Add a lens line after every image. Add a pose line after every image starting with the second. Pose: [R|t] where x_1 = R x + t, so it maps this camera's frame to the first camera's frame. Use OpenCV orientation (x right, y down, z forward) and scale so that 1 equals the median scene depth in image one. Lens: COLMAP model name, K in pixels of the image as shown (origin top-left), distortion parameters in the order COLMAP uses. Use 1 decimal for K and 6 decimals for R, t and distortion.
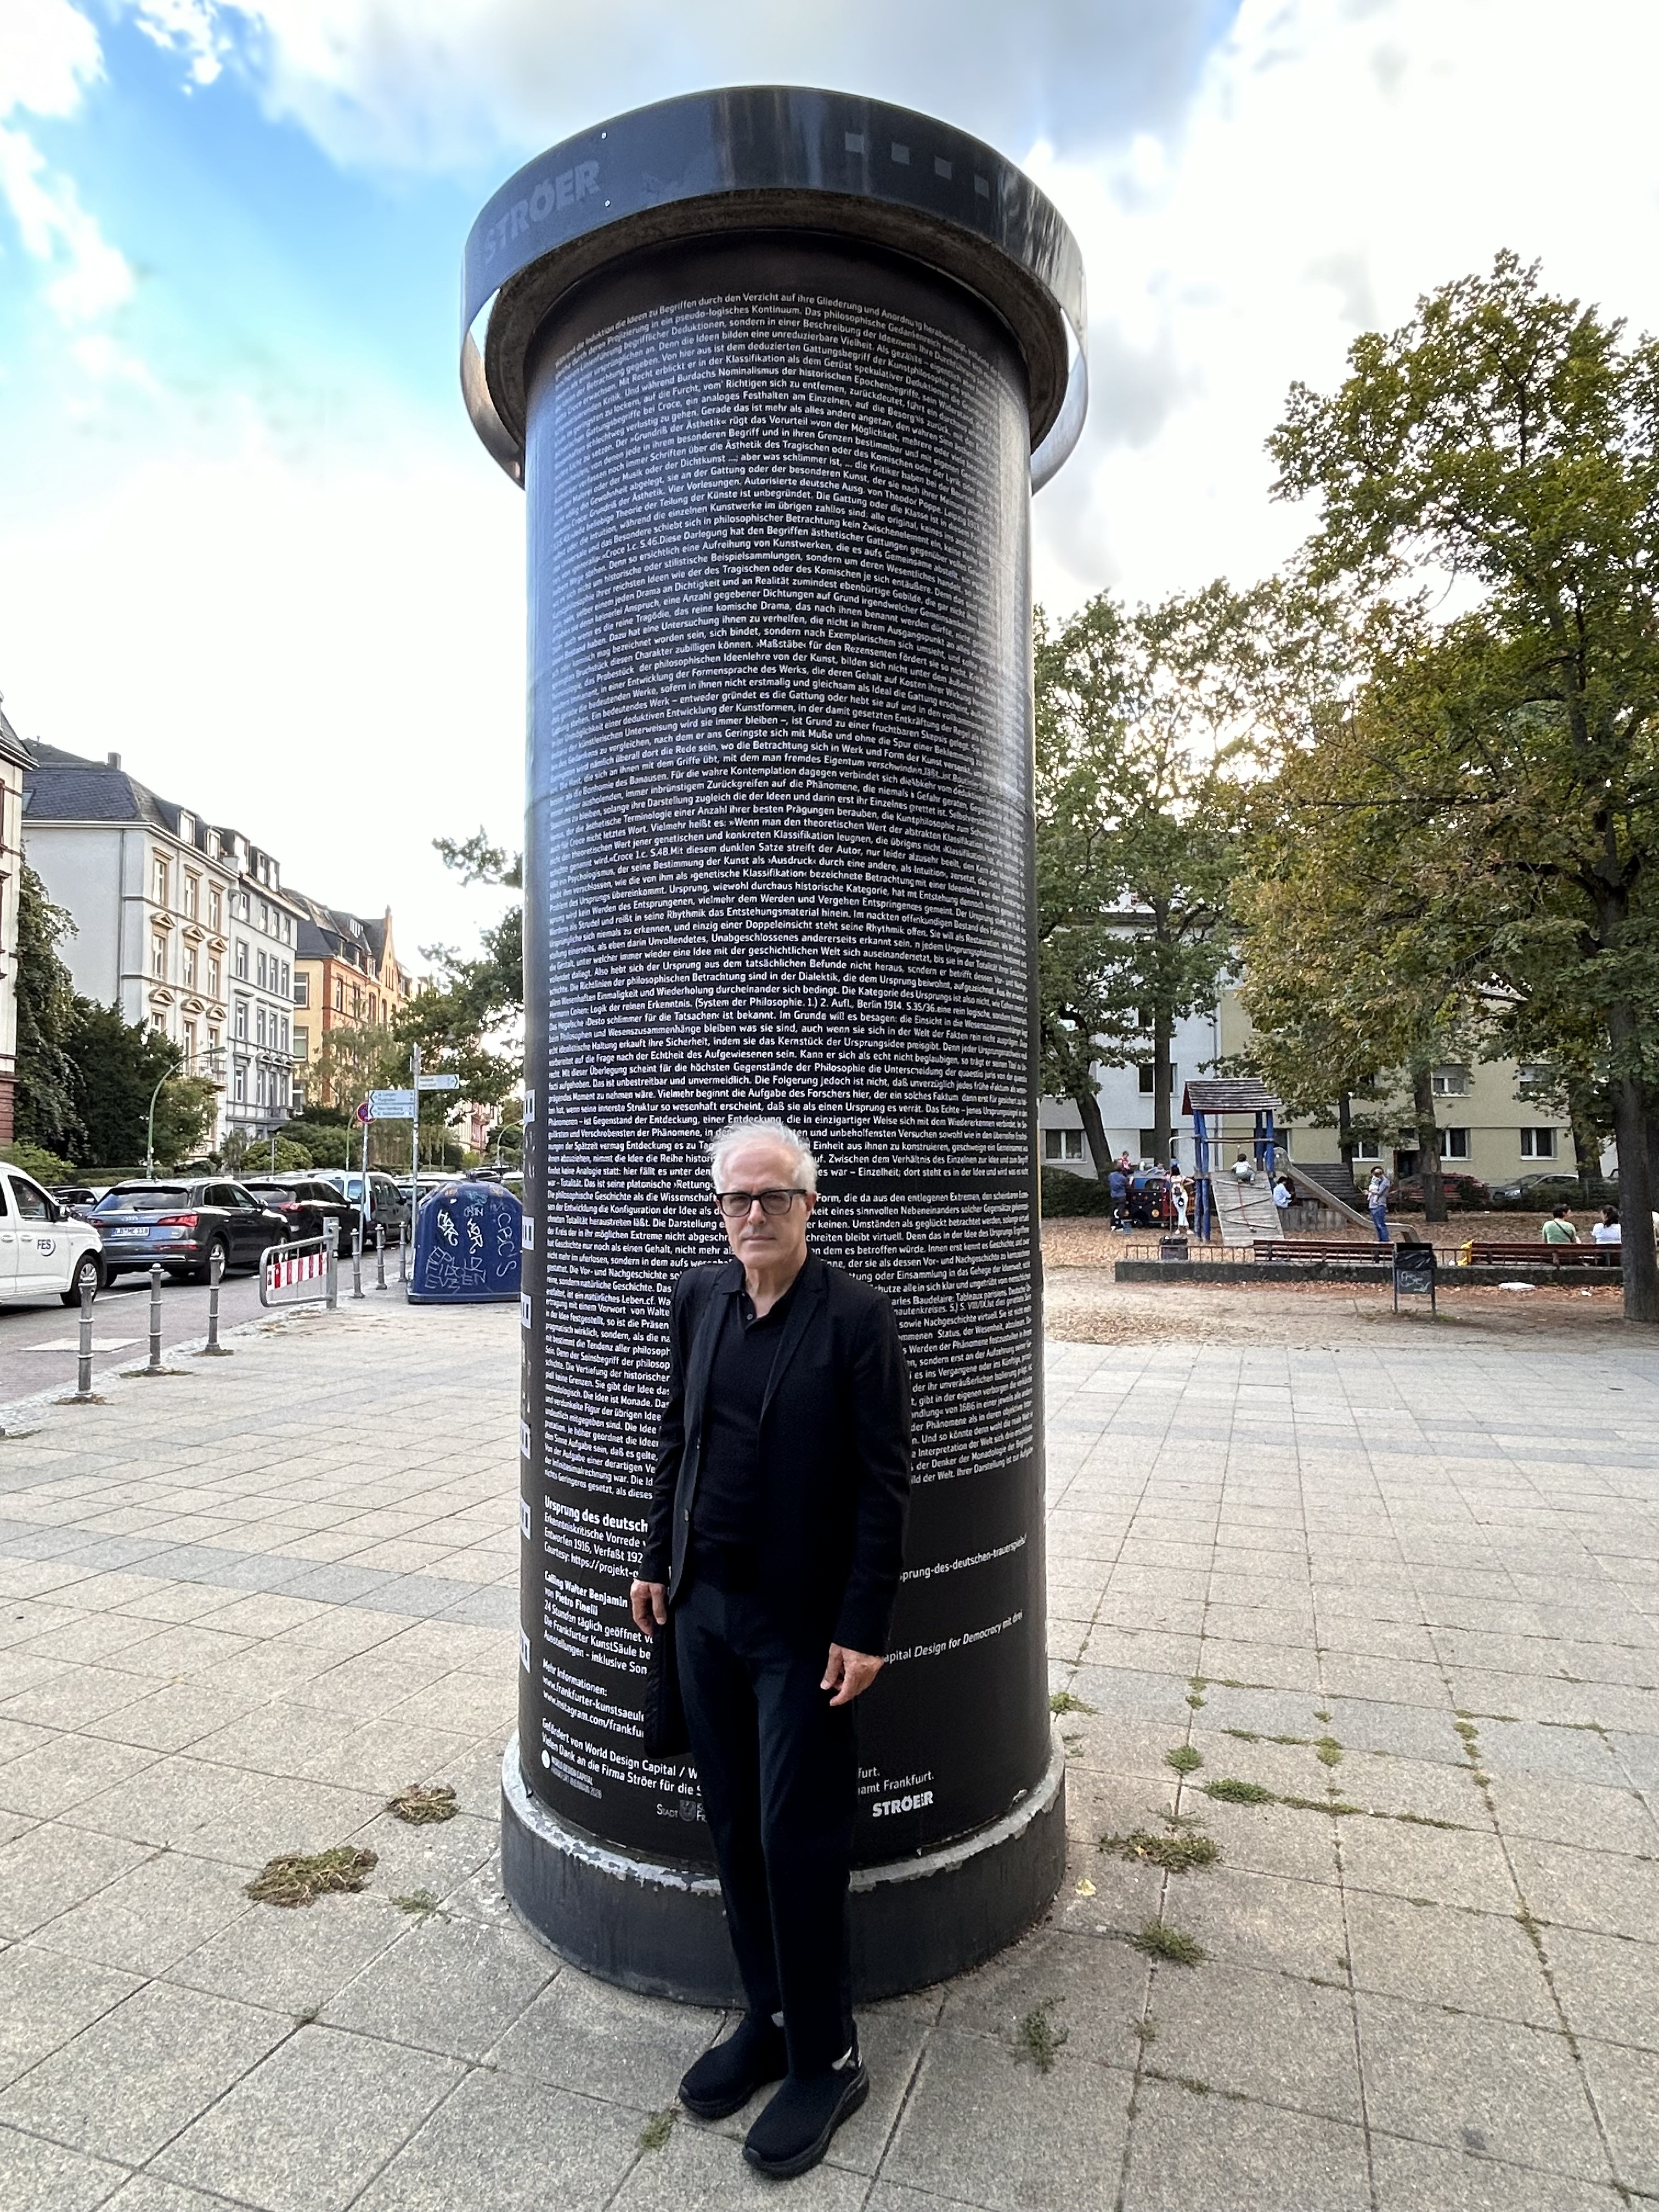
lens RADIAL K [[1241.0, 0, 829.5], [0, 1241.0, 1106.0], [0, 0, 1]] dist [-0.001134, -0.000022]
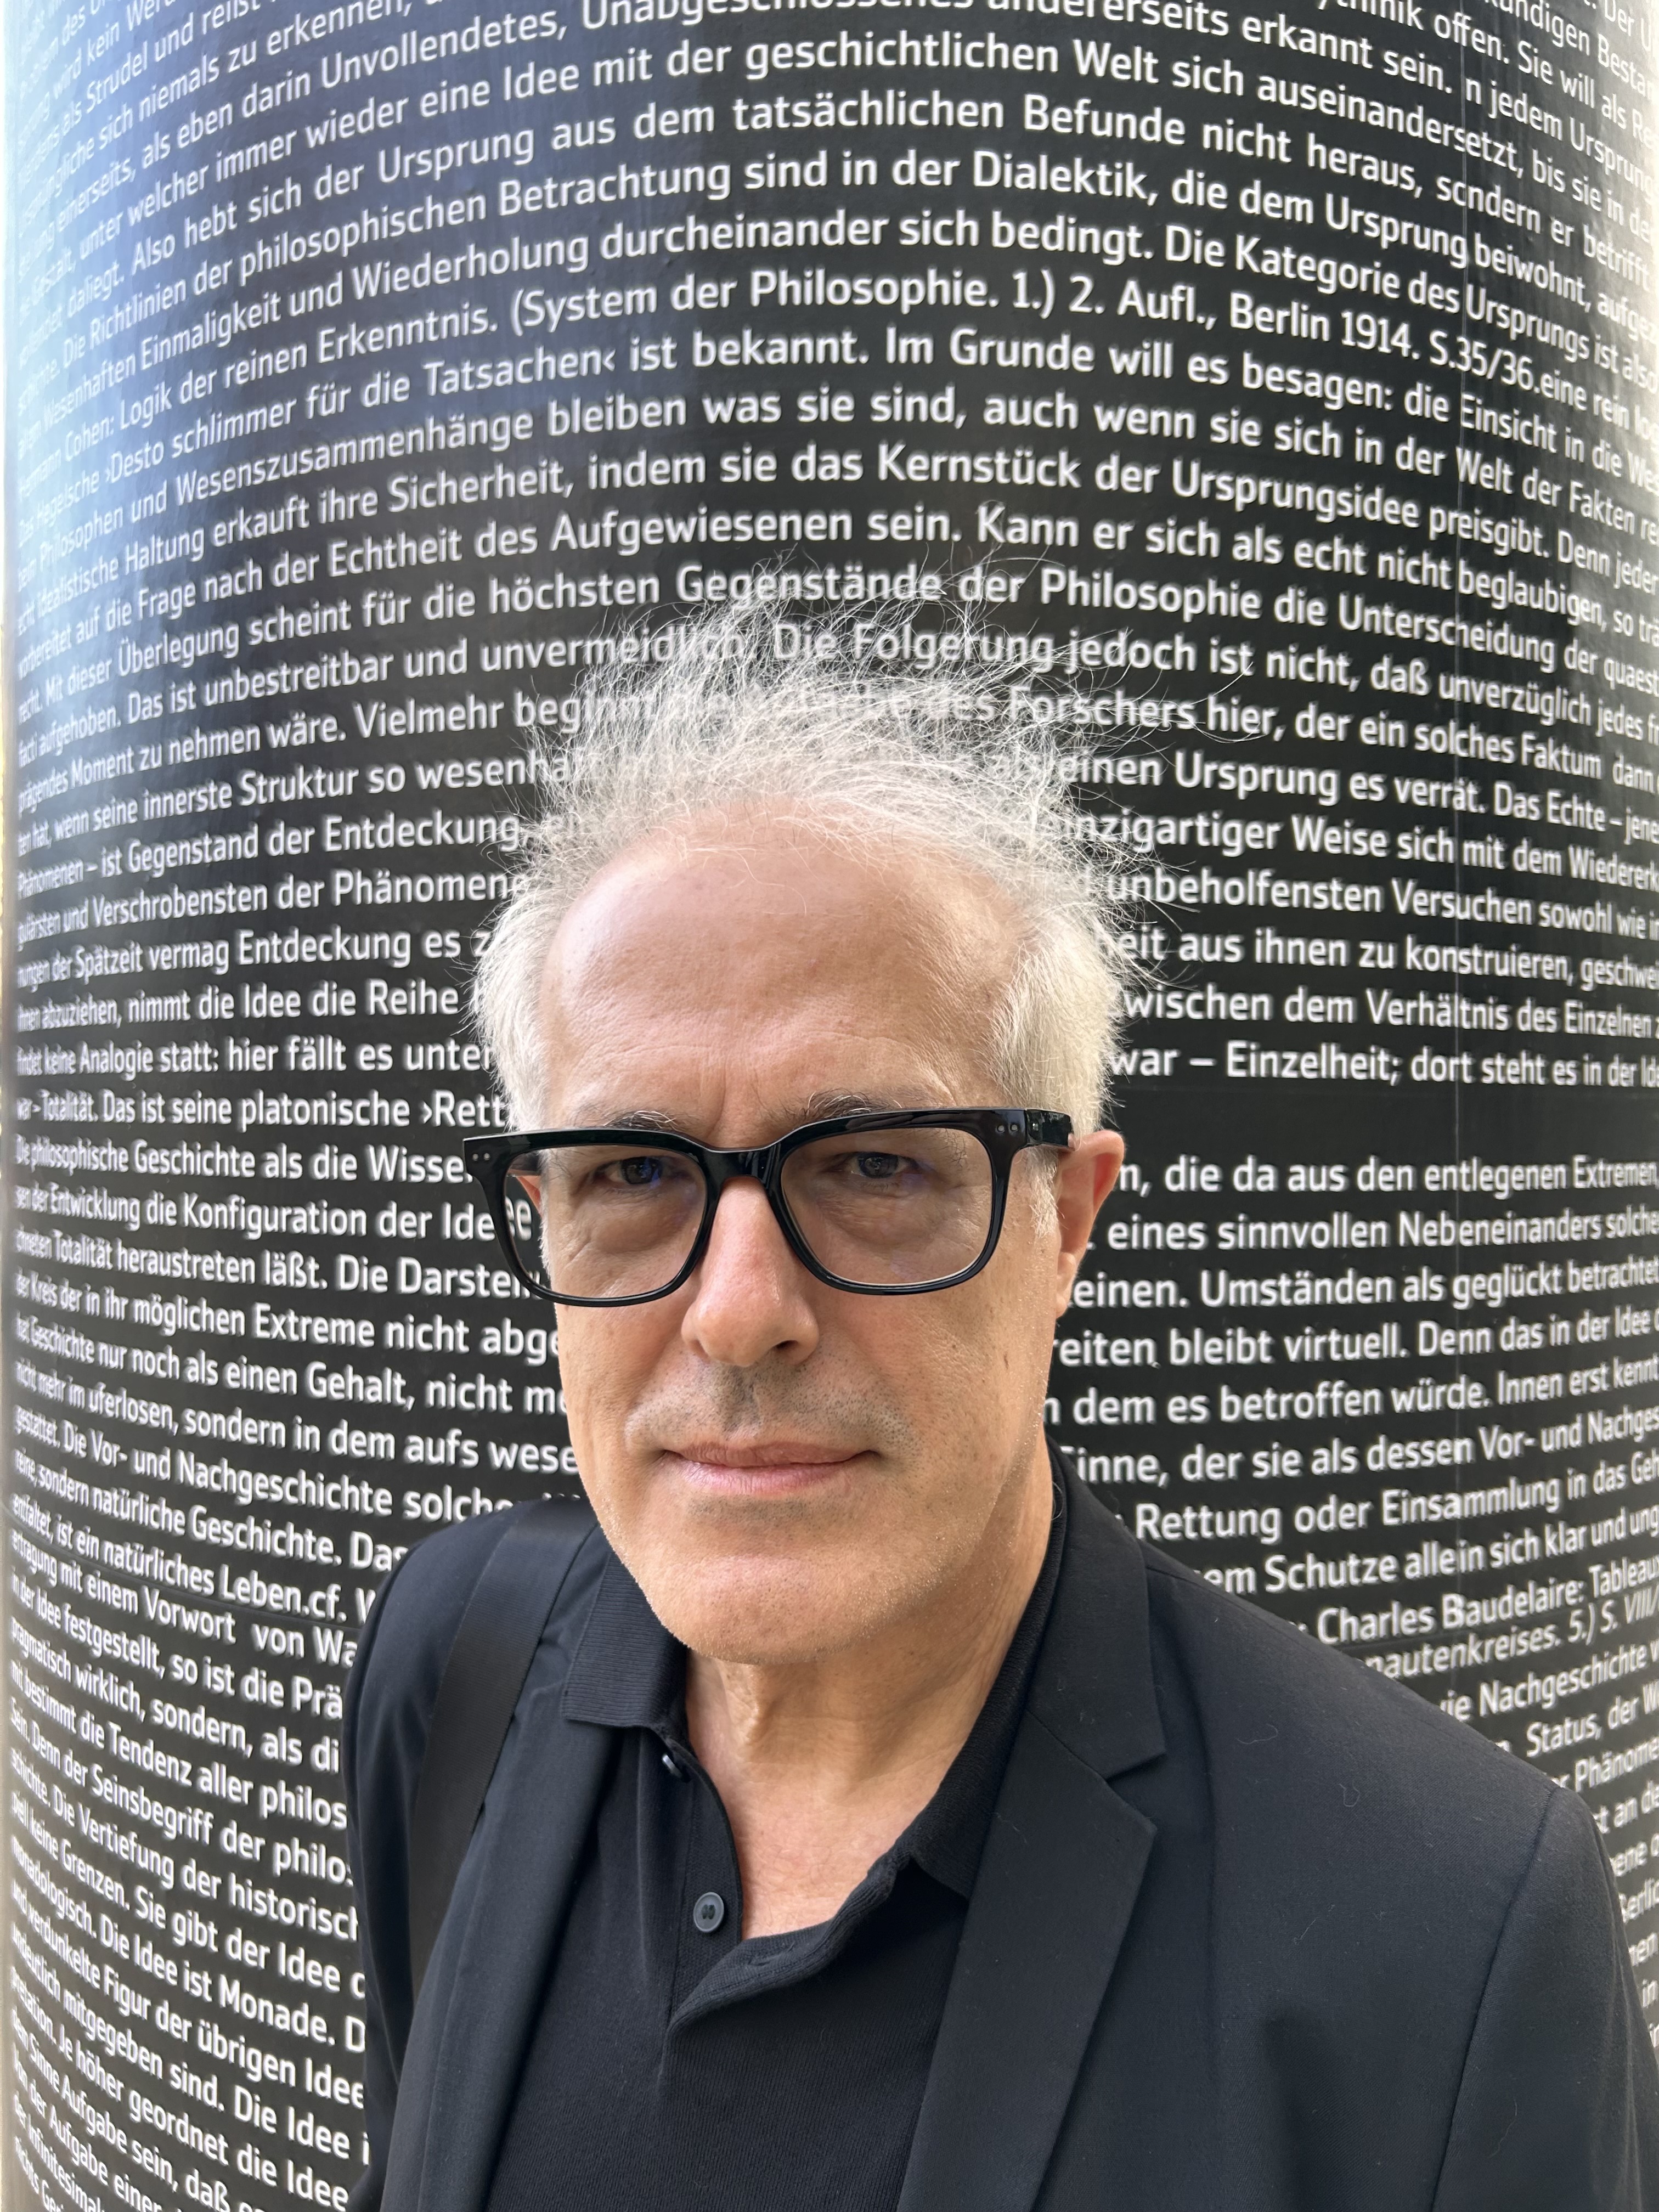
lens RADIAL K [[1642.8, 0, 829.5], [0, 1642.8, 1106.0], [0, 0, 1]] dist [0.187398, -0.488636]
pose [[0.999601, 0.006808, -0.027428, -0.040547], [-0.005666, 0.999122, 0.041502, 0.048949], [0.027686, -0.041330, 0.998762, 0.689843]]
